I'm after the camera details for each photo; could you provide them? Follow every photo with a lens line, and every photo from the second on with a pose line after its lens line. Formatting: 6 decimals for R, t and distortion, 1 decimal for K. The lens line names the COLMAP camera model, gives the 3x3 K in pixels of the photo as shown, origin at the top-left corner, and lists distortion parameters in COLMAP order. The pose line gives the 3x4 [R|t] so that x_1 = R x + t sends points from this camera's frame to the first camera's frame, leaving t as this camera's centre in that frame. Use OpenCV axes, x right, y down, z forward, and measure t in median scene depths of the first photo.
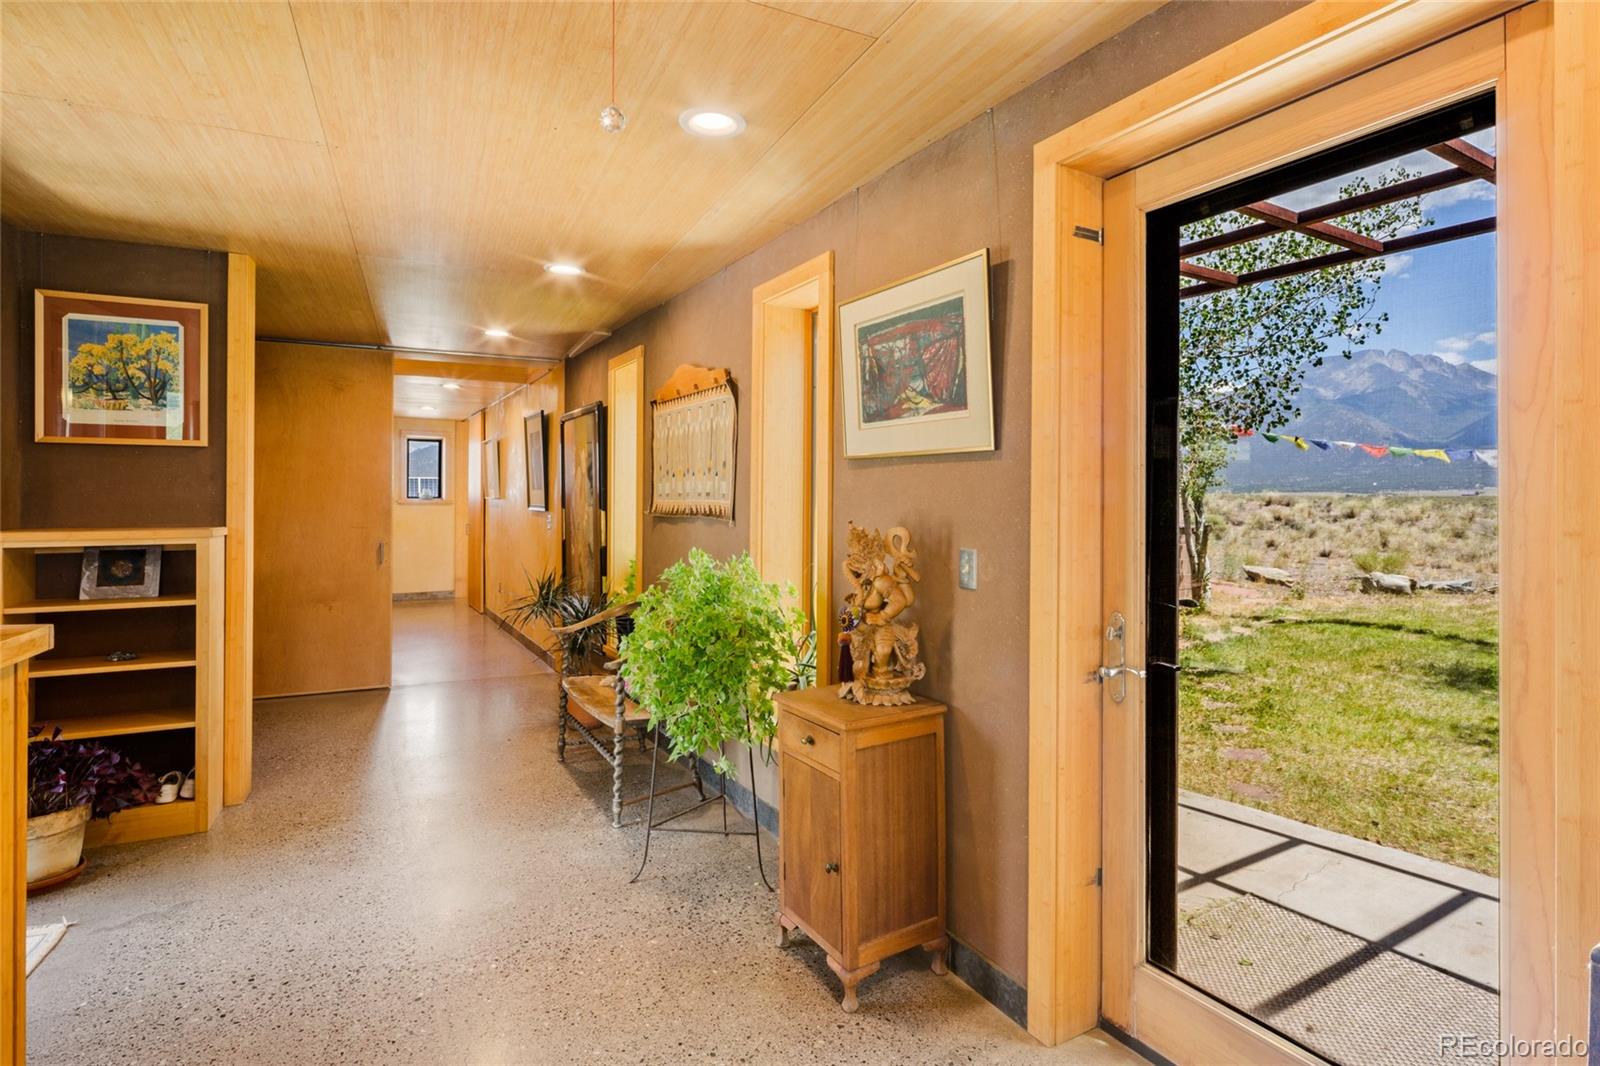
lens RADIAL K [[787.0, 0, 792.5], [0, 787.0, 499.3], [0, 0, 1]] dist [0.000285, -0.000628]
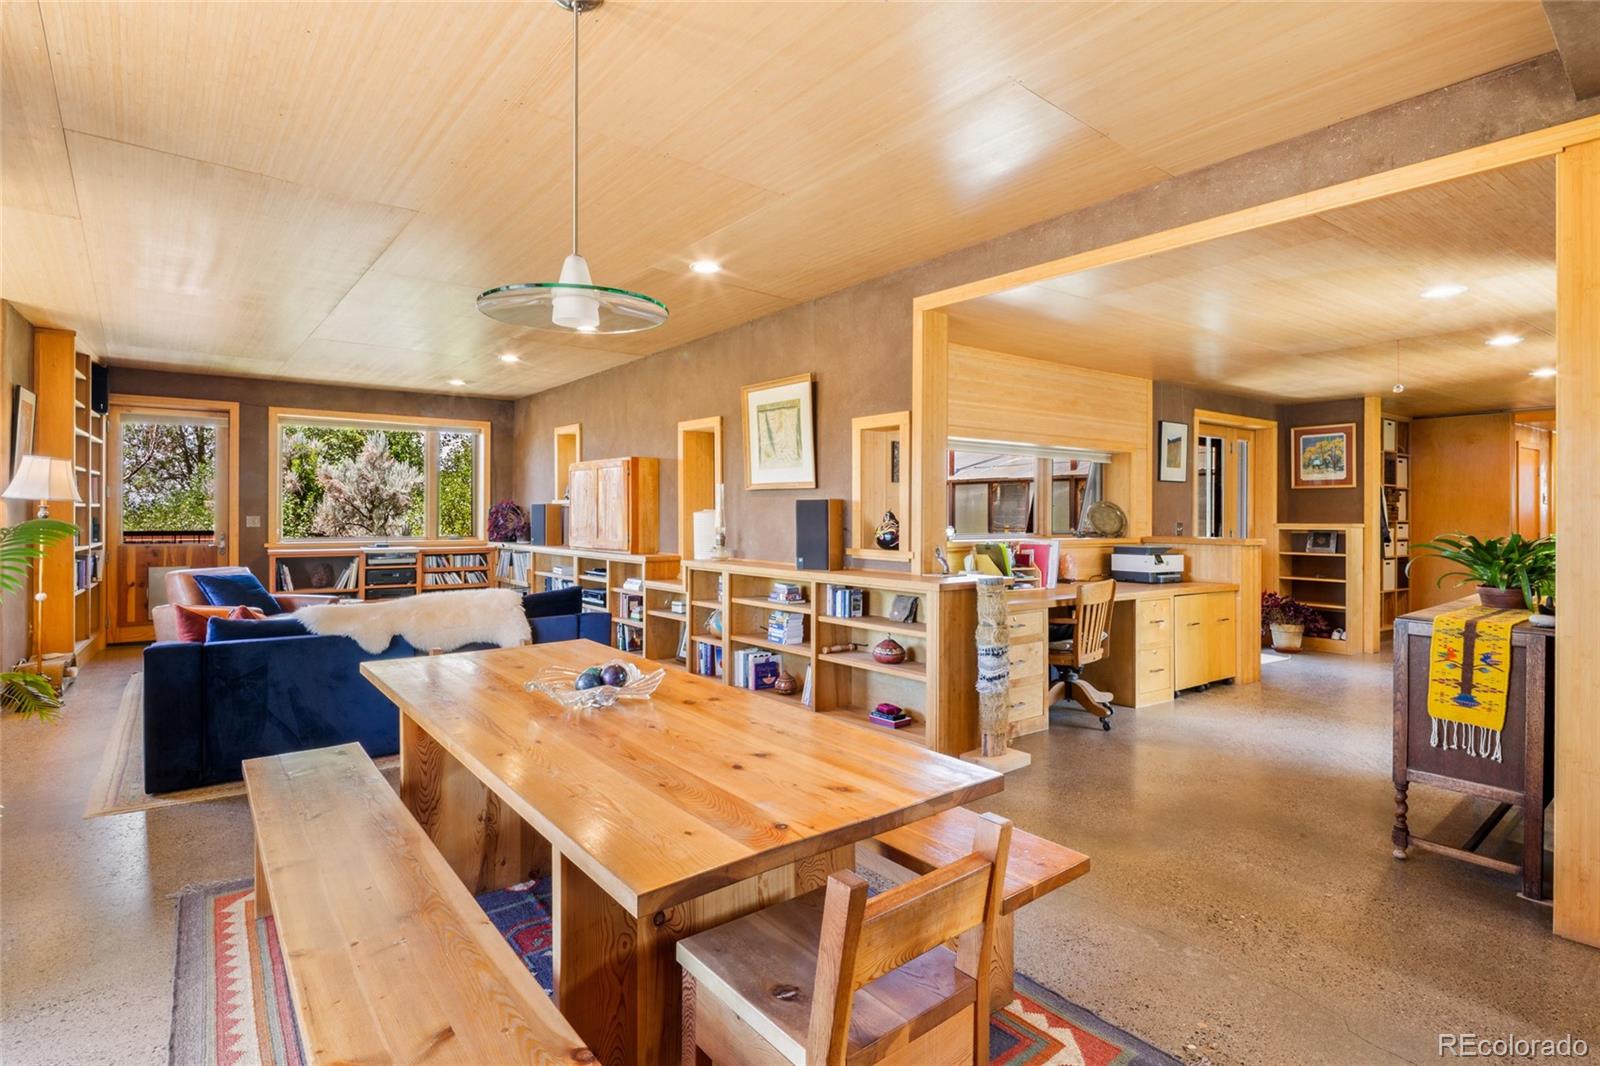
lens RADIAL K [[777.7, 0, 794.7], [0, 777.7, 512.6], [0, 0, 1]] dist [-0.001463, -0.000819]
pose [[0.154806, -0.007786, -0.987914, 1.226759], [-0.003664, 0.999958, -0.008455, 0.029613], [0.987938, 0.004929, 0.154771, -0.939300]]
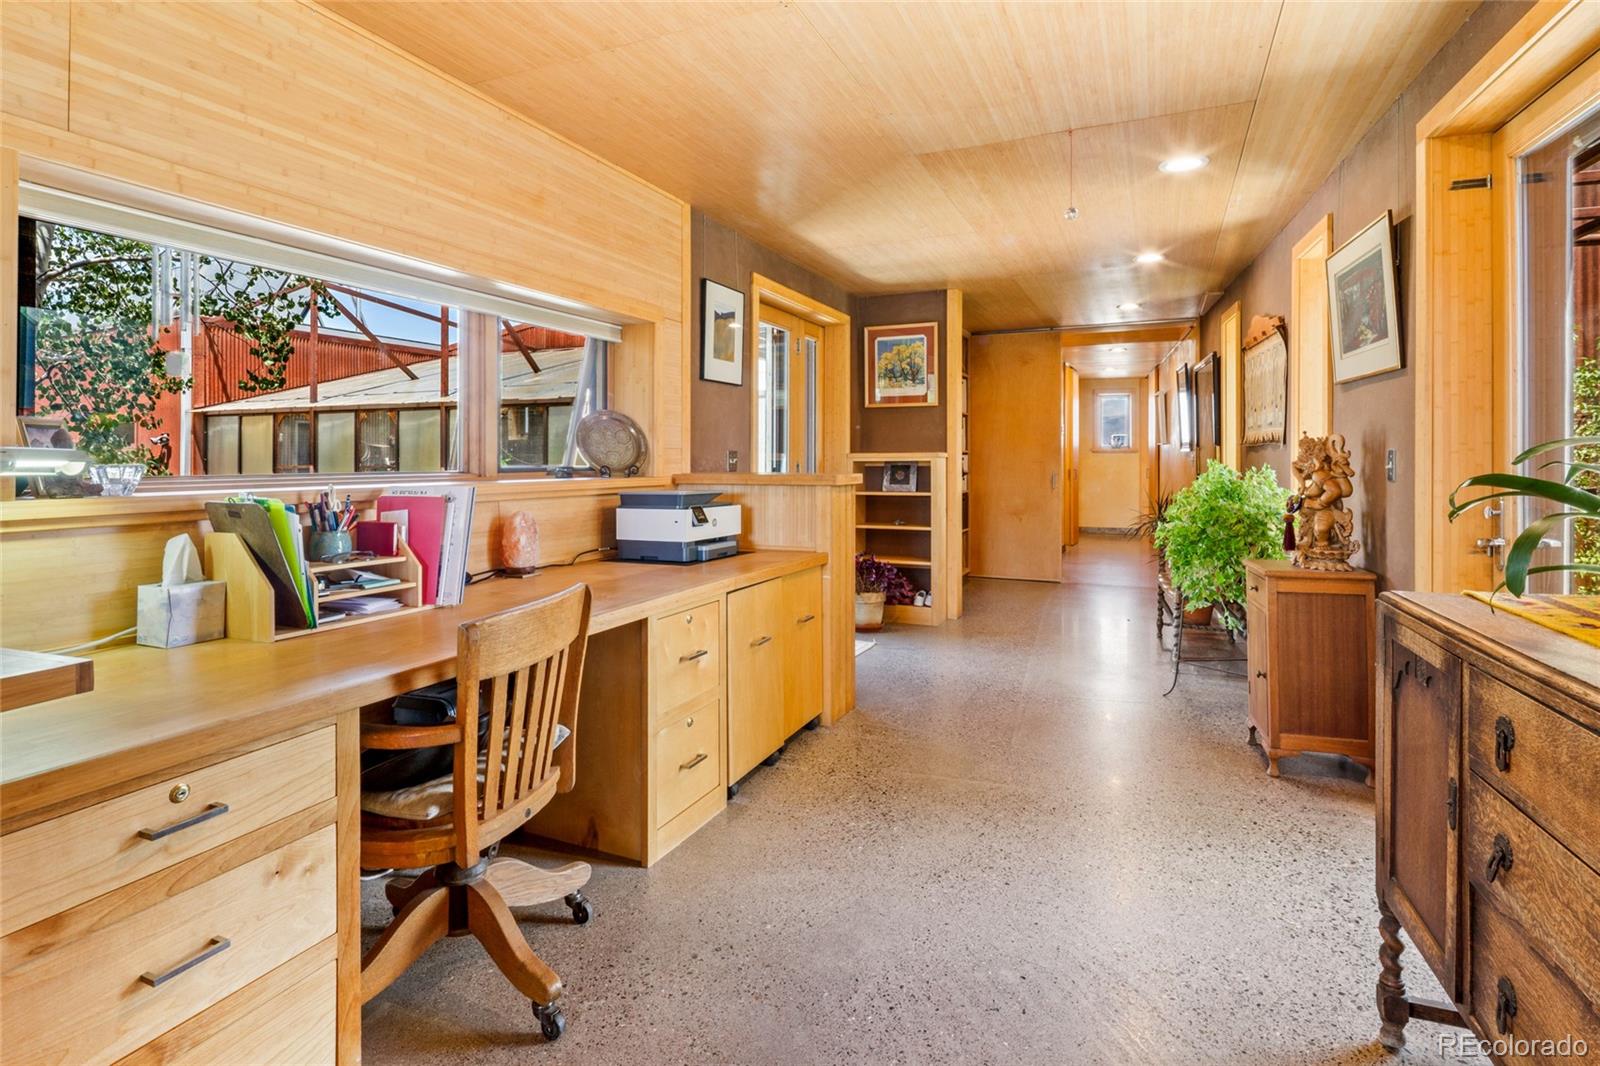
lens RADIAL K [[793.2, 0, 815.4], [0, 793.2, 455.0], [0, 0, 1]] dist [-0.000222, -0.000178]
pose [[0.662544, -0.008338, -0.748977, 0.386727], [0.005499, 0.999965, -0.006268, 0.052140], [0.749003, 0.000034, 0.662567, -0.355043]]
